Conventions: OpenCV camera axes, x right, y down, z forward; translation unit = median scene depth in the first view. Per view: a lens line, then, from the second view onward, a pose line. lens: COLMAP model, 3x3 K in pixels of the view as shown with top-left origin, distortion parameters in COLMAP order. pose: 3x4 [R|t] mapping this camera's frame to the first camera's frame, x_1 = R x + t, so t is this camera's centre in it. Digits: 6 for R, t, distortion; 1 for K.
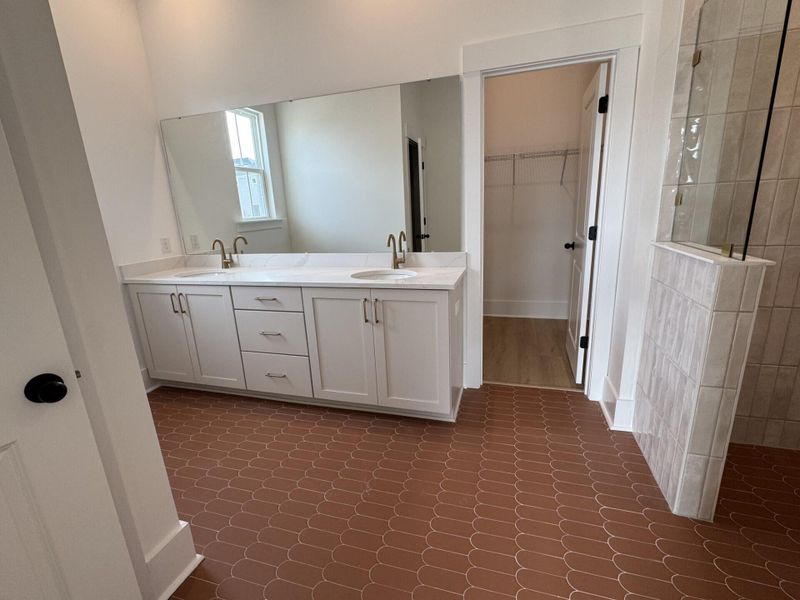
lens RADIAL K [[364.7, 0, 397.8], [0, 364.7, 300.9], [0, 0, 1]] dist [0.000794, -0.001131]
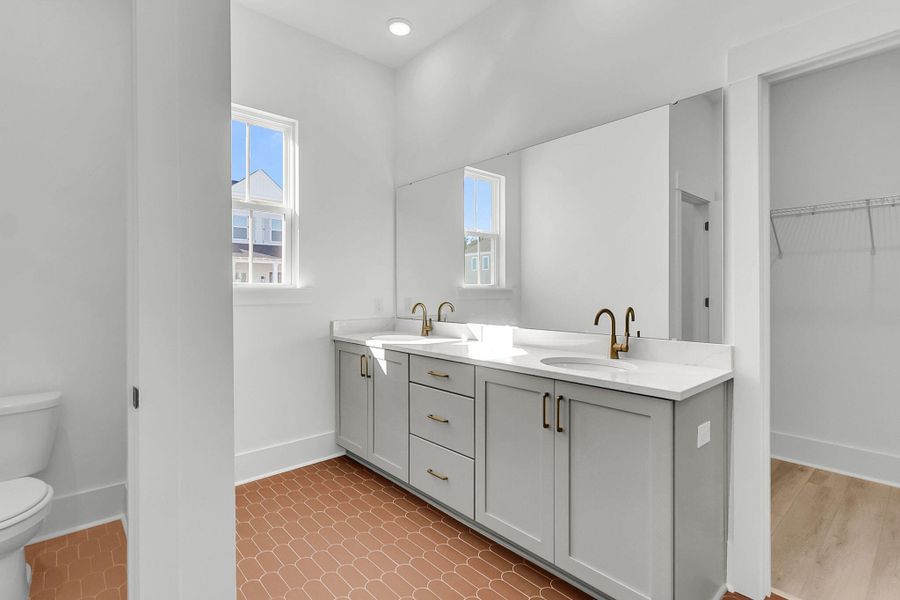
lens RADIAL K [[434.4, 0, 452.0], [0, 434.4, 293.8], [0, 0, 1]] dist [0.005517, 0.001333]
pose [[0.857909, 0.050144, -0.511349, 0.147186], [-0.165407, 0.969199, -0.182468, -0.006758], [0.486450, 0.241121, 0.839778, 0.132763]]
